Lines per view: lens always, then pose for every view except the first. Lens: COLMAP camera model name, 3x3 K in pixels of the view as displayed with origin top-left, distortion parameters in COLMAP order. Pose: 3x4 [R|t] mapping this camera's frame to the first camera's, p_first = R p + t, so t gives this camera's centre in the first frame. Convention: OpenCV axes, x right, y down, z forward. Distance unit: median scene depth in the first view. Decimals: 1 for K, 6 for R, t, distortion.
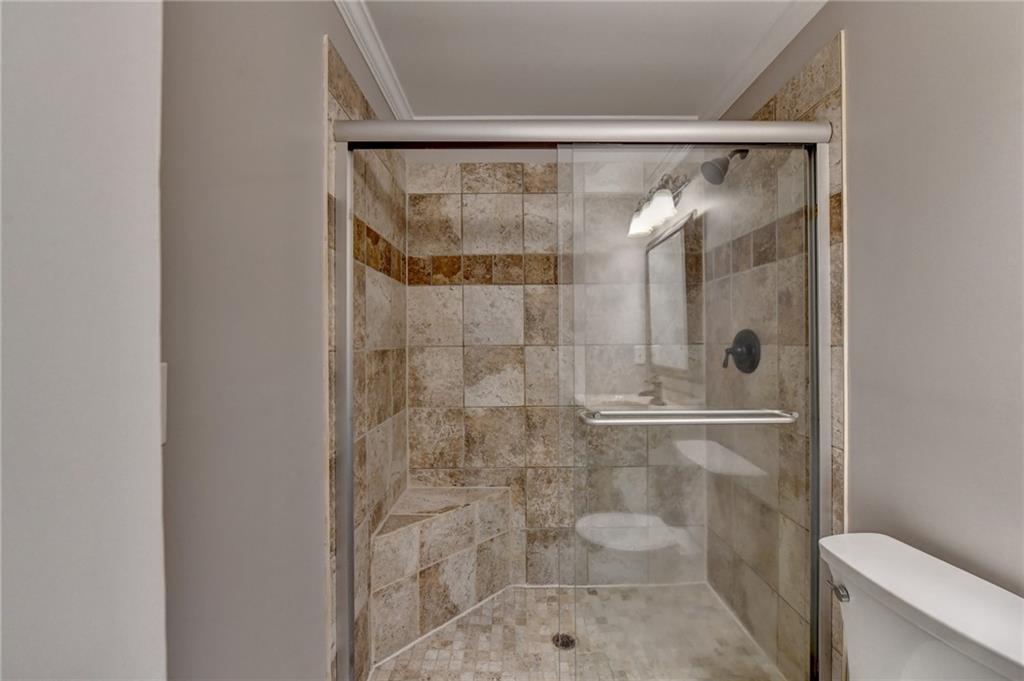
lens RADIAL K [[414.9, 0, 512.5], [0, 414.9, 341.5], [0, 0, 1]] dist [-0.006358, -0.000708]
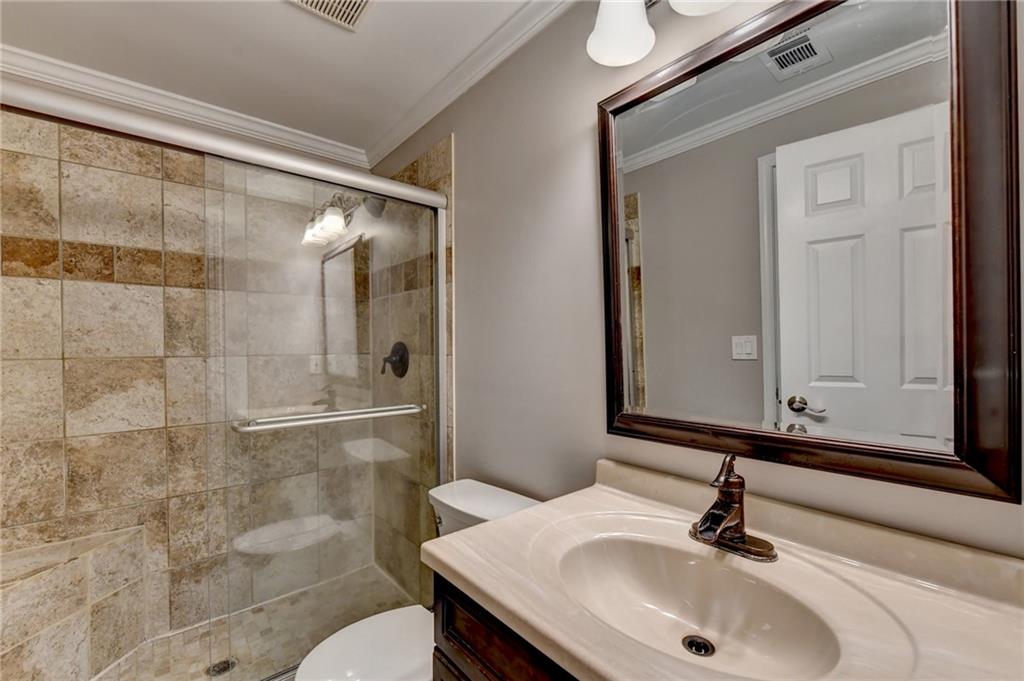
lens RADIAL K [[414.9, 0, 509.0], [0, 414.9, 351.4], [0, 0, 1]] dist [-0.006358, -0.000708]
pose [[0.753206, -0.003800, 0.657774, 0.002920], [0.002239, 0.999992, 0.003214, -0.003421], [-0.657781, -0.000948, 0.753209, -0.121376]]
